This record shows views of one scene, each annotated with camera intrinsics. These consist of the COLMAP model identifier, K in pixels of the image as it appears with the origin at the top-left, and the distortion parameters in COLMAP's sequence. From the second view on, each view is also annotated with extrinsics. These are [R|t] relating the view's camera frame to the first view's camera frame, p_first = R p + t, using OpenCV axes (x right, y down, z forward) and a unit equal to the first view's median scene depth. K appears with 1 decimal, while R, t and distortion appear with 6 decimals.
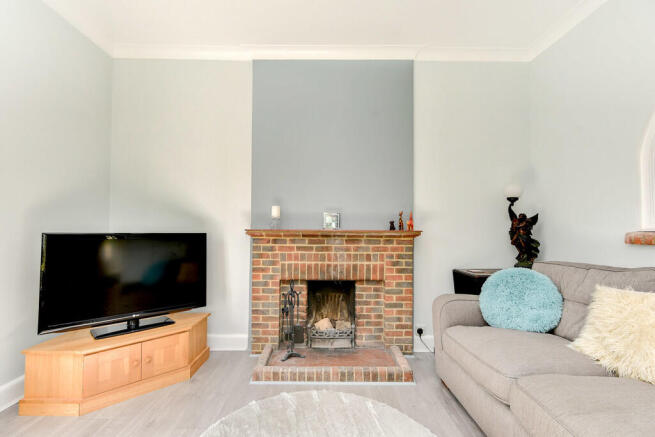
lens RADIAL K [[299.5, 0, 326.2], [0, 299.5, 221.1], [0, 0, 1]] dist [0.003981, -0.001410]
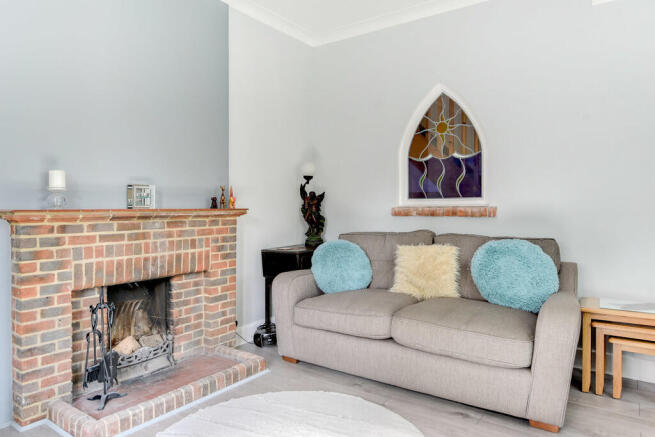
lens RADIAL K [[430.5, 0, 328.5], [0, 430.5, 215.0], [0, 0, 1]] dist [0.002257, -0.001095]
pose [[0.588400, -0.024209, 0.808207, -0.559443], [-0.011811, 0.999188, 0.038529, -0.000856], [-0.808484, -0.032216, 0.587636, 0.053908]]
